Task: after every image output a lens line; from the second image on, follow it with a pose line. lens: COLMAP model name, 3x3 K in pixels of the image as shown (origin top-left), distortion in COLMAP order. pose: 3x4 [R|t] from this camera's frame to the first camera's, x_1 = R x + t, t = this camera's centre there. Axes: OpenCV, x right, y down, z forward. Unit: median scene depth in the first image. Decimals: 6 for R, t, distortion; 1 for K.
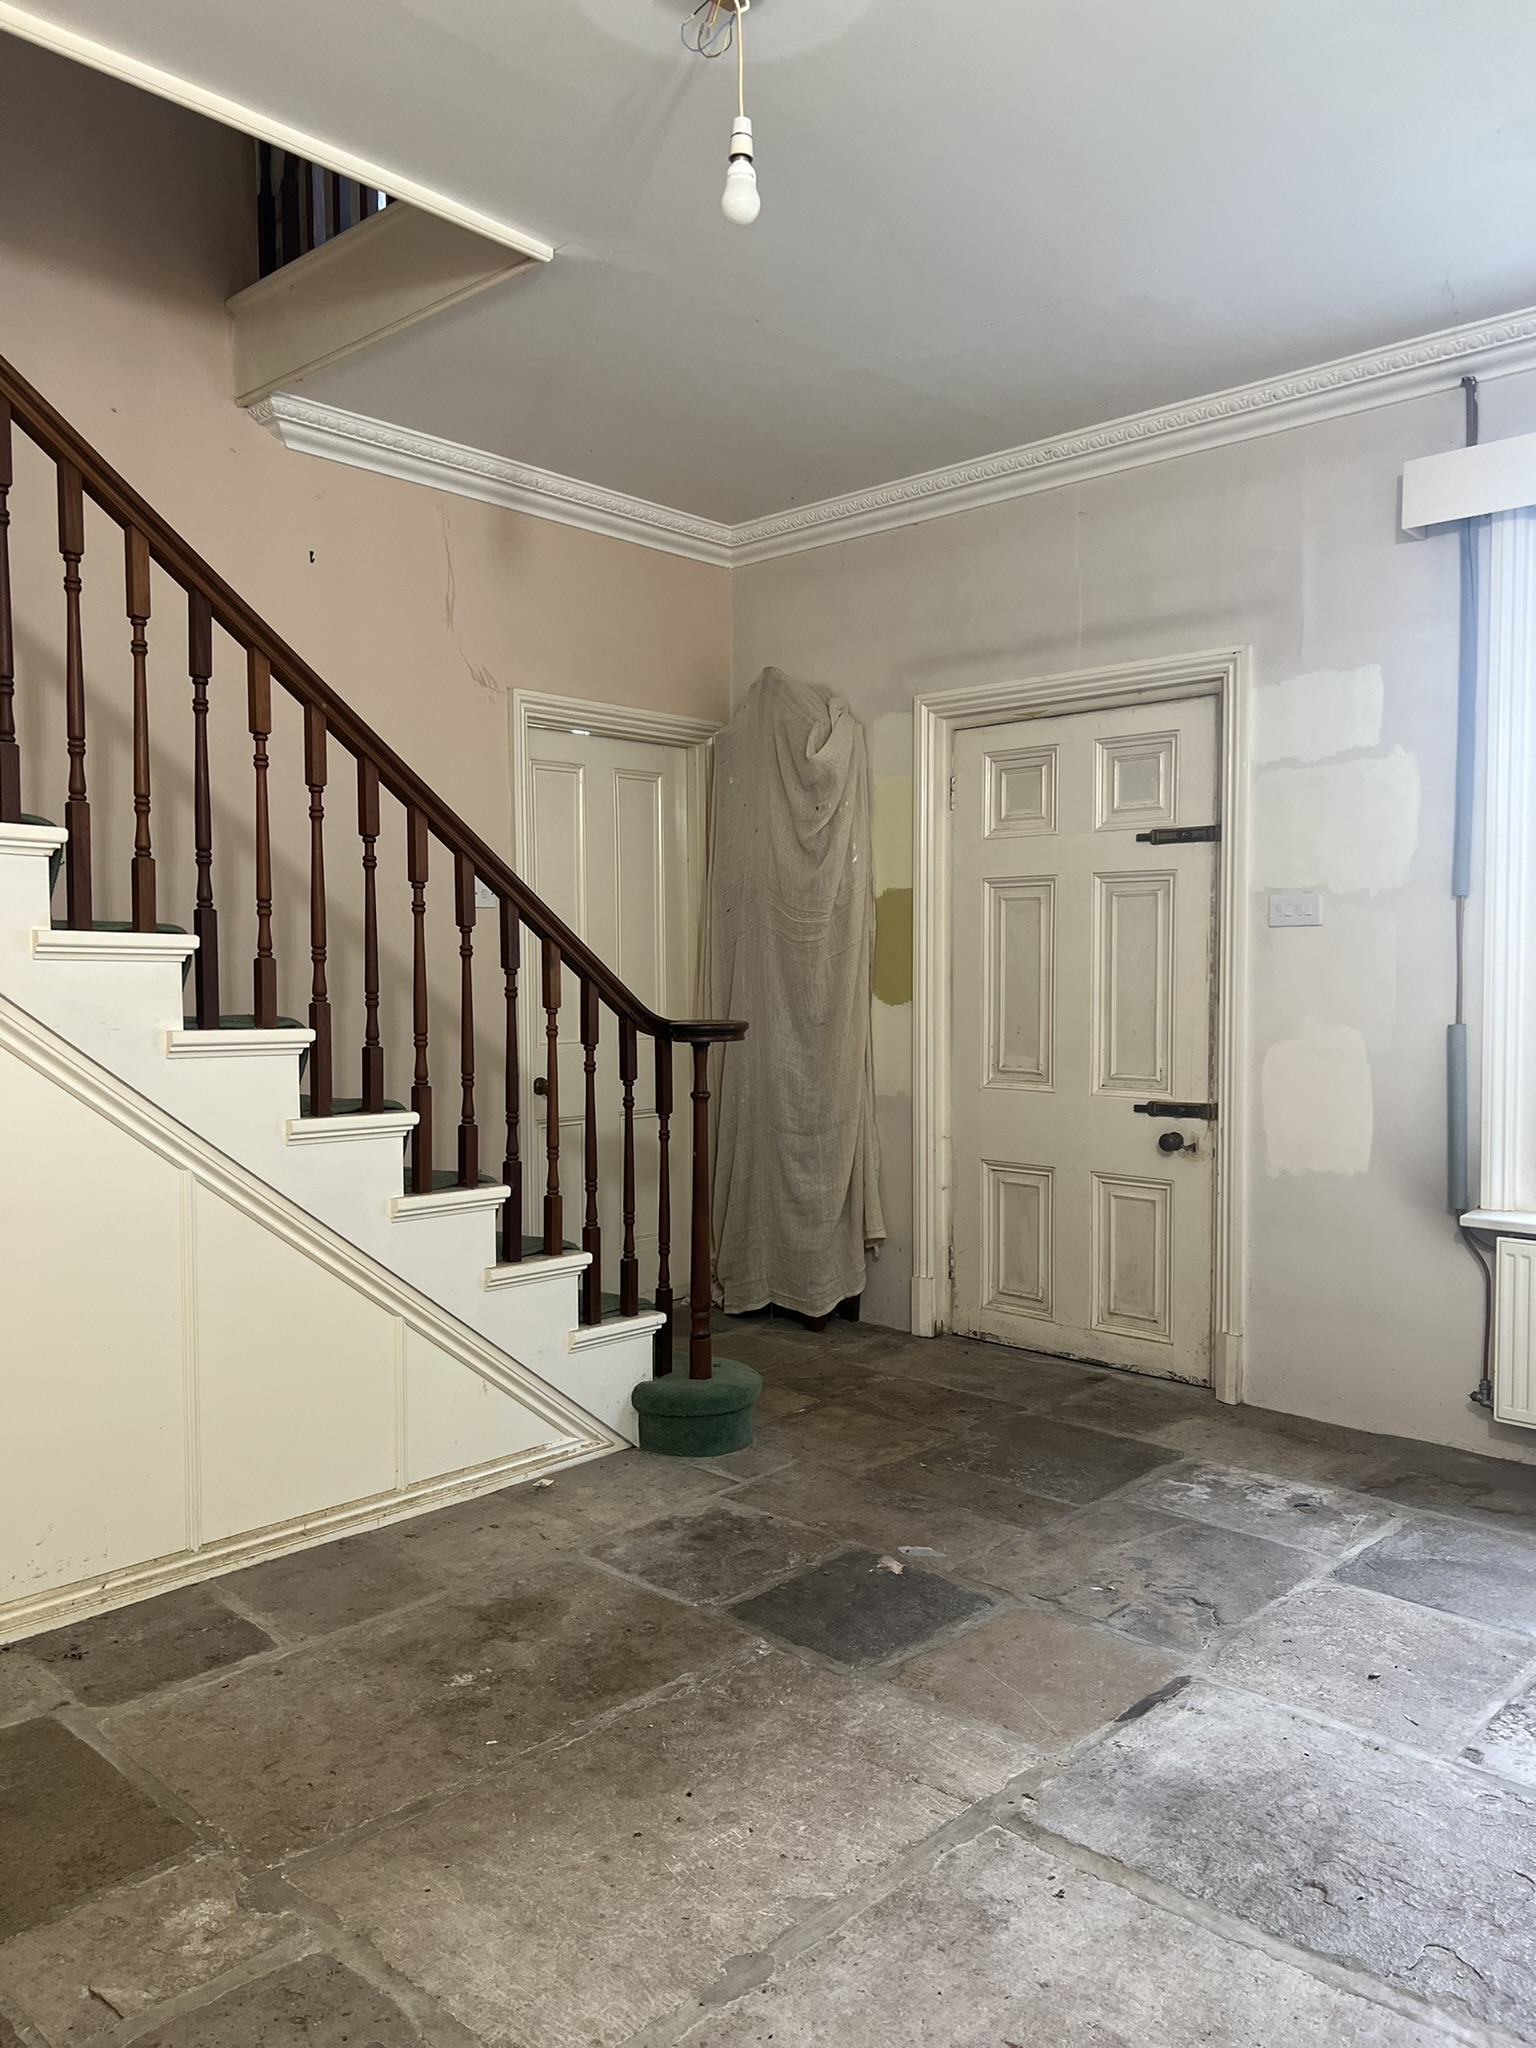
lens RADIAL K [[1533.9, 0, 758.3], [0, 1533.9, 1026.6], [0, 0, 1]] dist [0.047709, -0.056637]
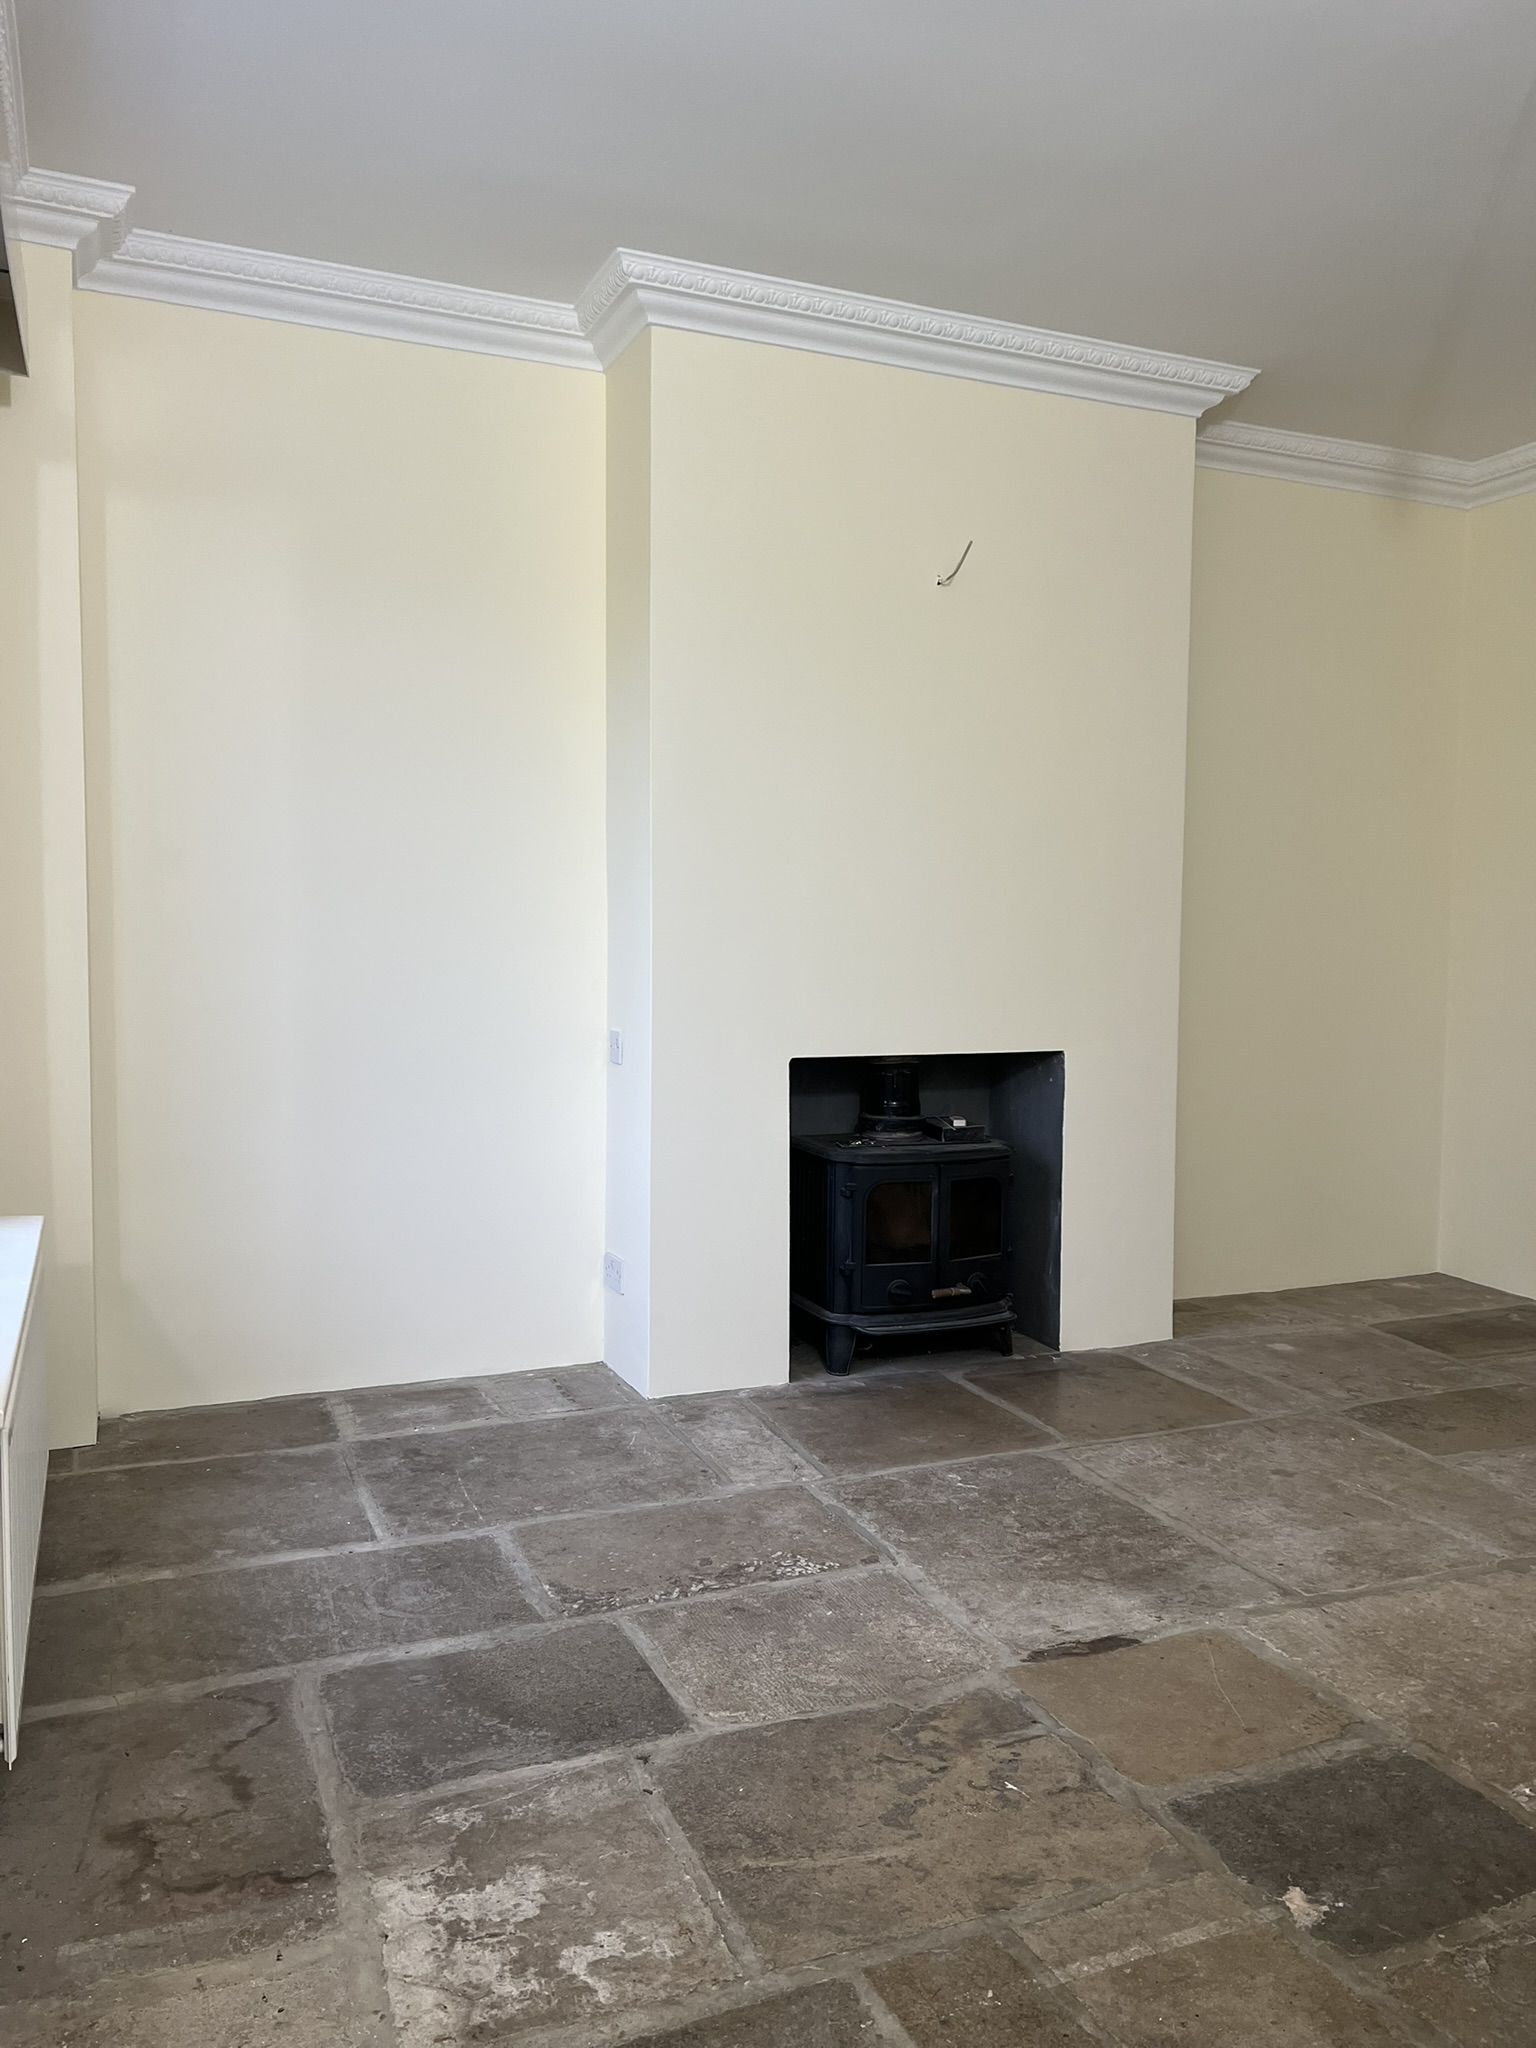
lens RADIAL K [[1533.9, 0, 773.1], [0, 1533.9, 1021.7], [0, 0, 1]] dist [0.047709, -0.056637]
pose [[-0.917511, -0.030204, 0.396562, 0.049510], [0.008948, 0.995292, 0.096509, -0.058875], [-0.397610, 0.092096, -0.912921, 1.720344]]
